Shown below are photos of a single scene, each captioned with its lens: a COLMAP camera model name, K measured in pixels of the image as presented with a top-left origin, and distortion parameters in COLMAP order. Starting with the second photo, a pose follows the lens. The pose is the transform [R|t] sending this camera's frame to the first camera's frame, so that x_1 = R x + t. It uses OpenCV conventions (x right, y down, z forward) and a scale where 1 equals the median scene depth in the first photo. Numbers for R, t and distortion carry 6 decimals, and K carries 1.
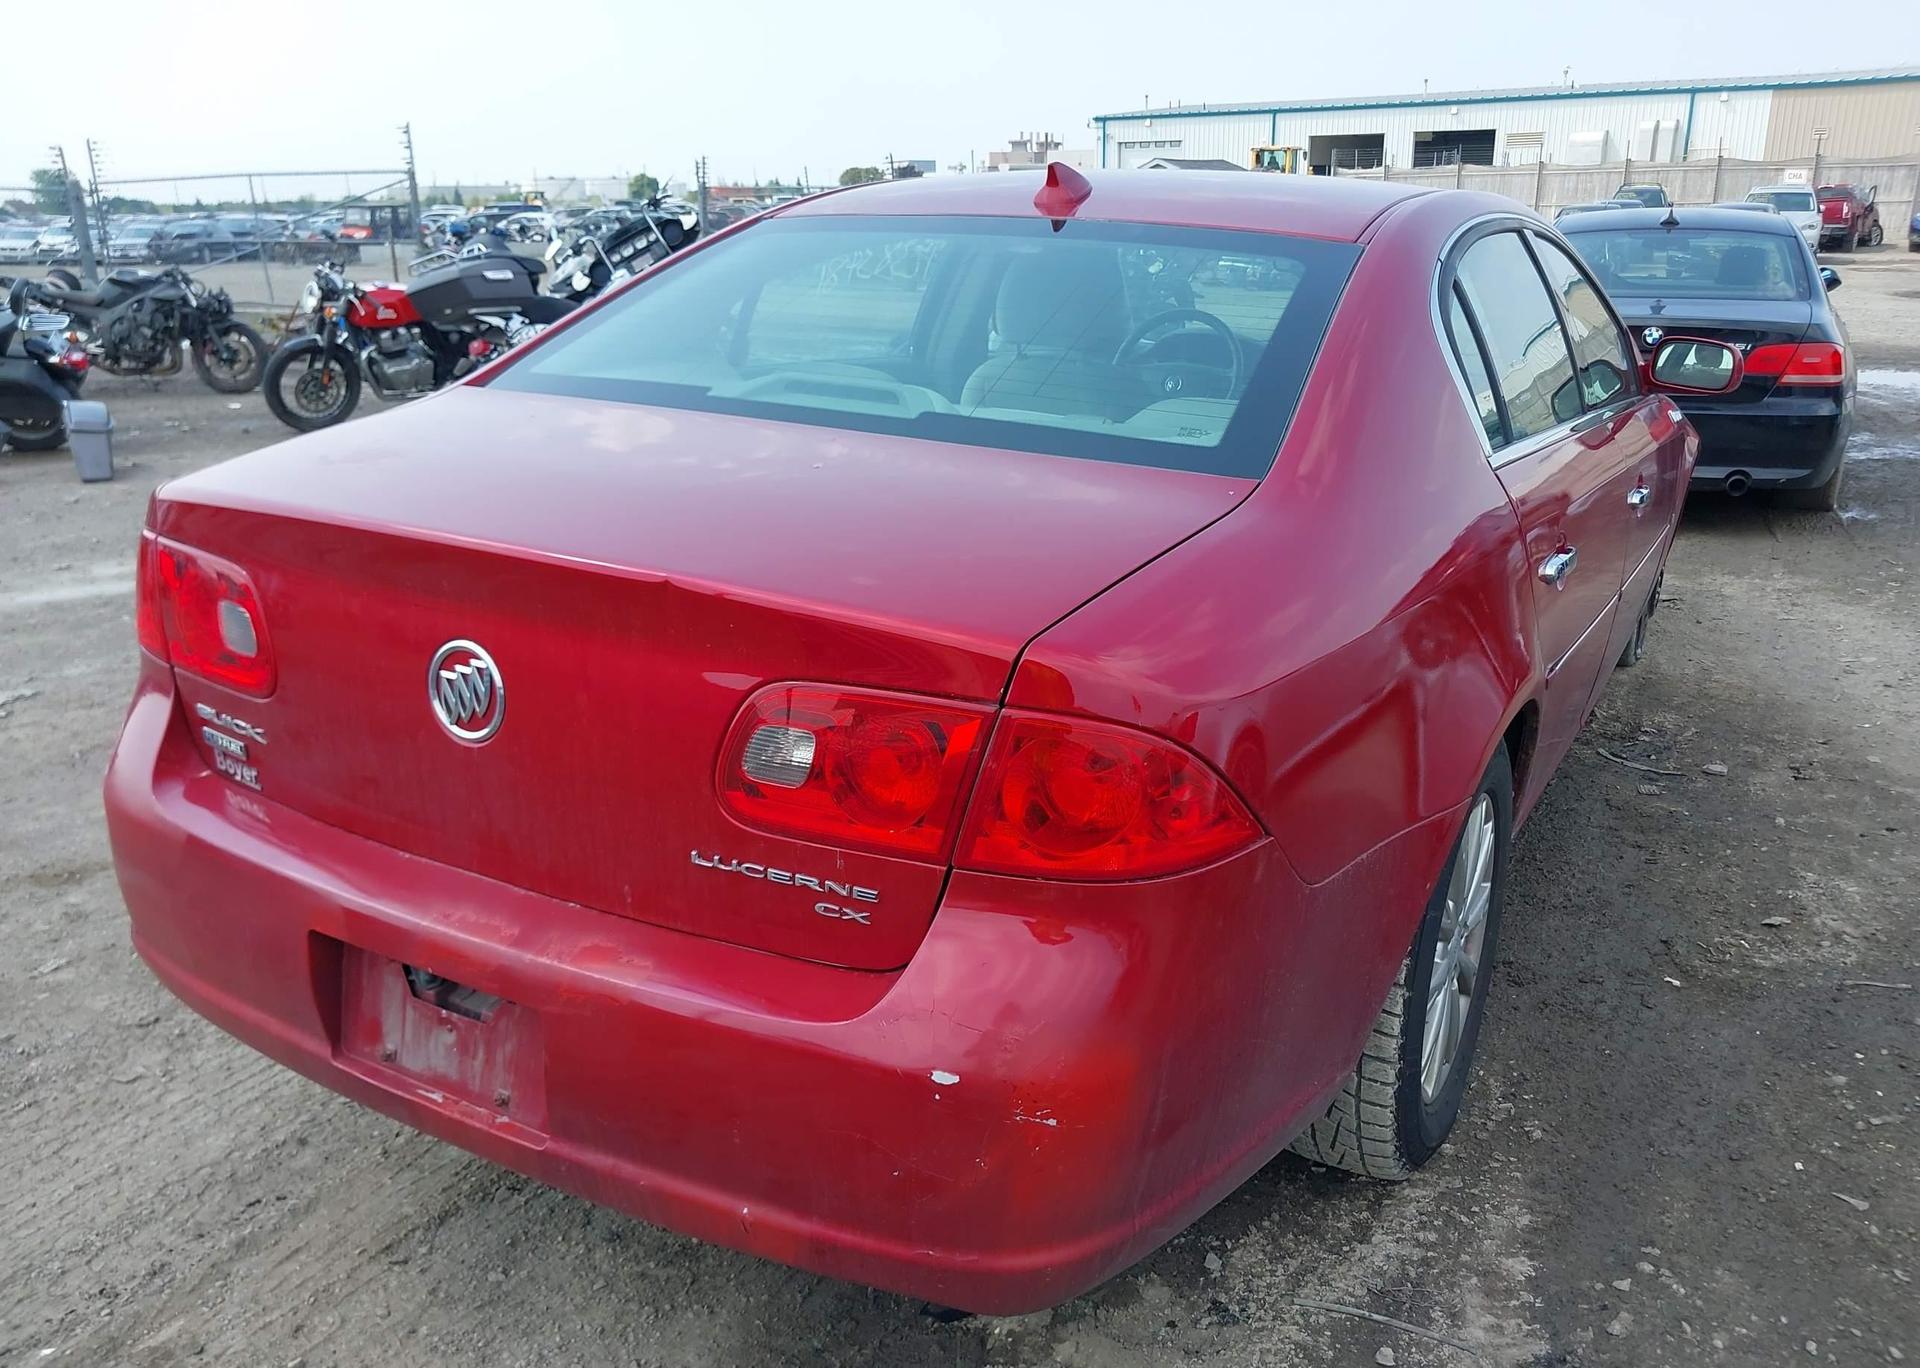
lens RADIAL K [[1554.8, 0, 960.0], [0, 1554.8, 684.0], [0, 0, 1]] dist [-0.002344, 0.002632]
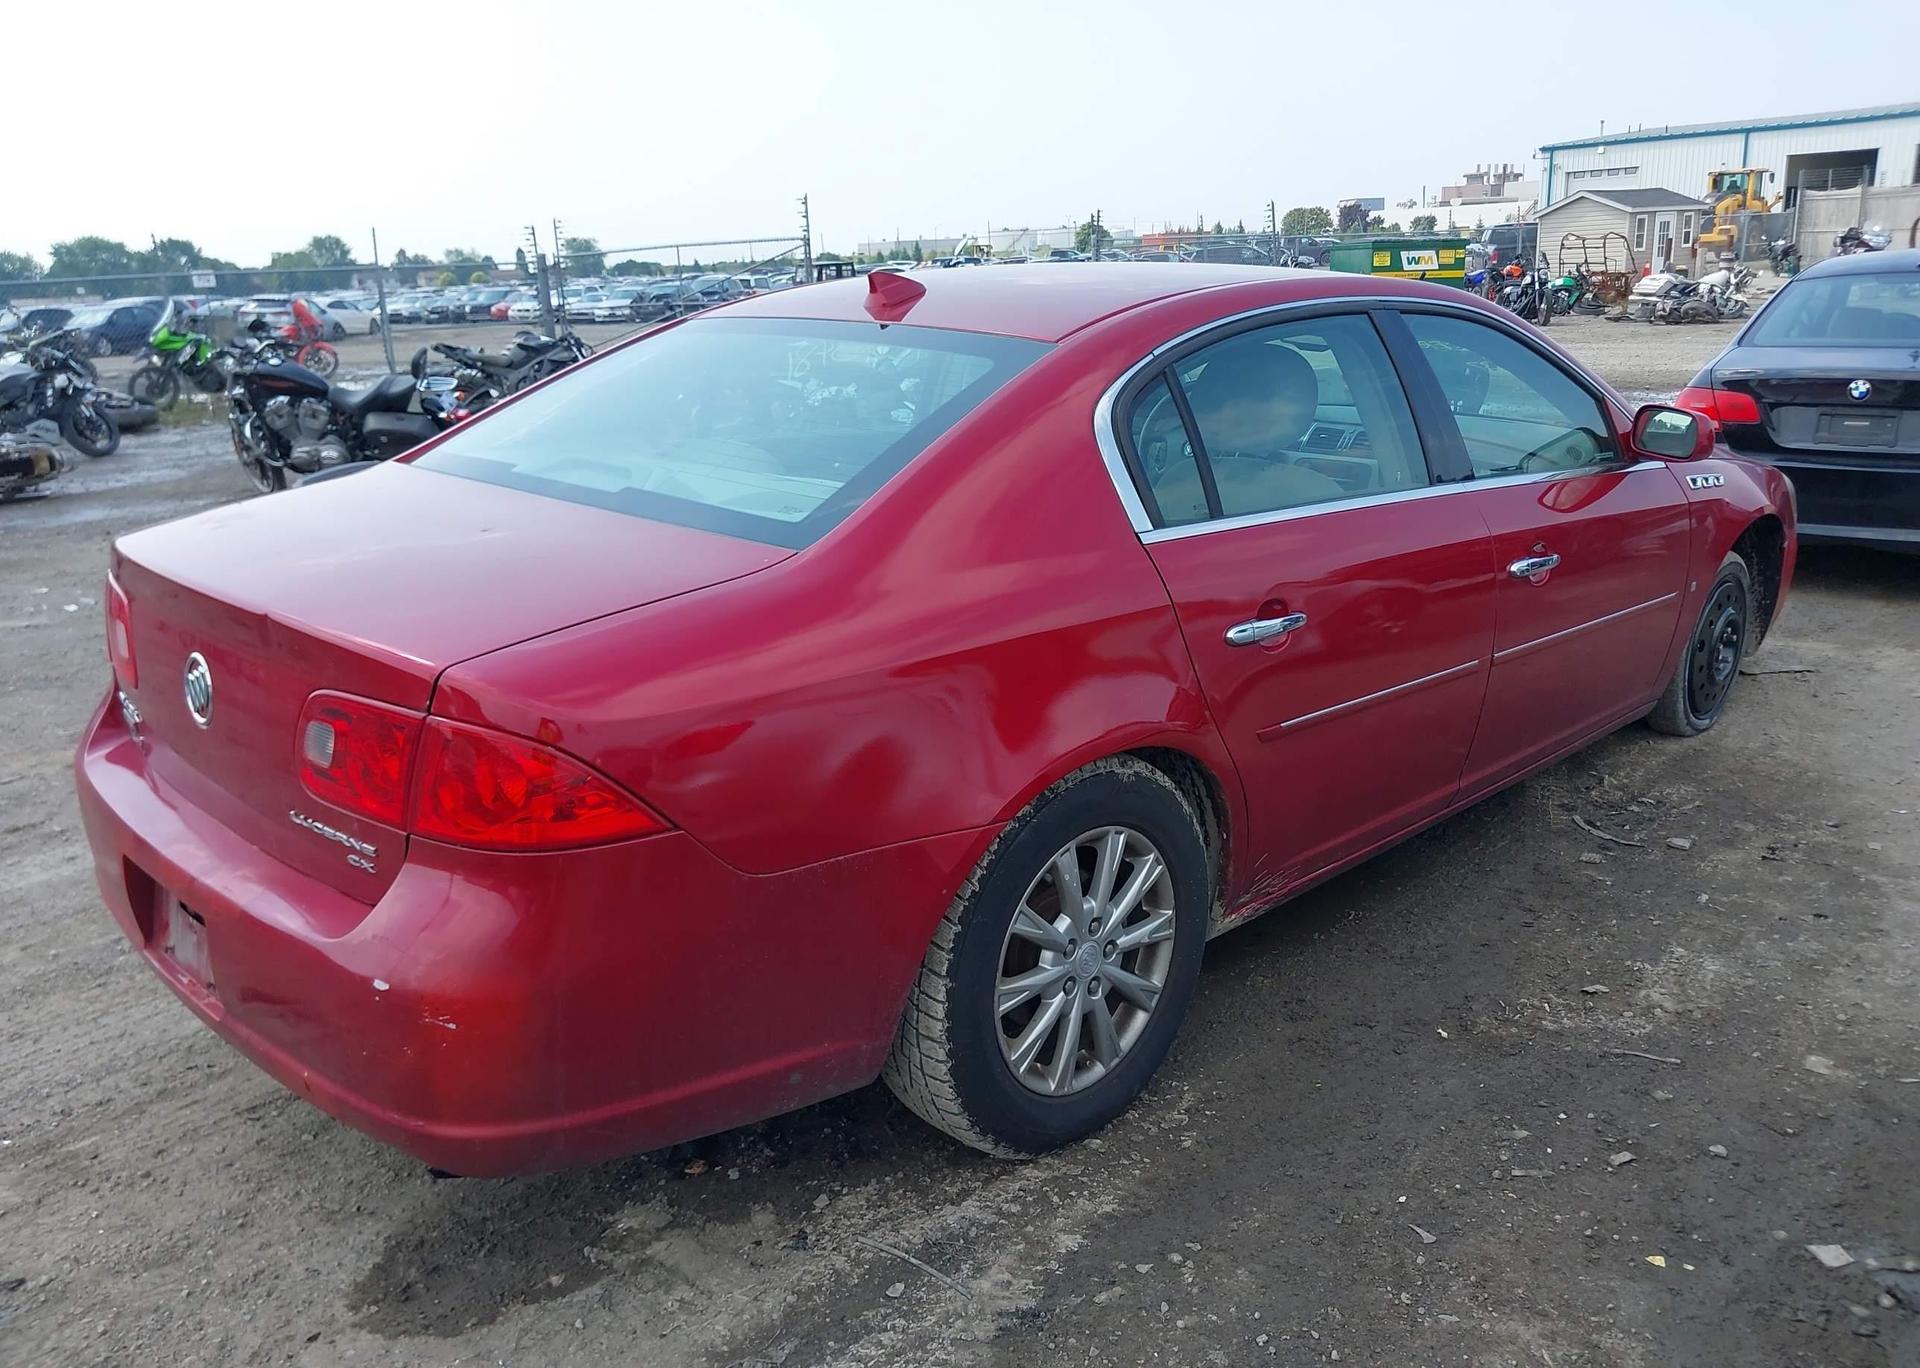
lens RADIAL K [[1539.9, 0, 959.0], [0, 1539.9, 707.1], [0, 0, 1]] dist [0.003965, 0.010917]
pose [[0.959518, 0.049373, -0.277285, 0.139225], [-0.052023, 0.998643, -0.002203, -0.002255], [0.276800, 0.016539, 0.960785, -0.027016]]
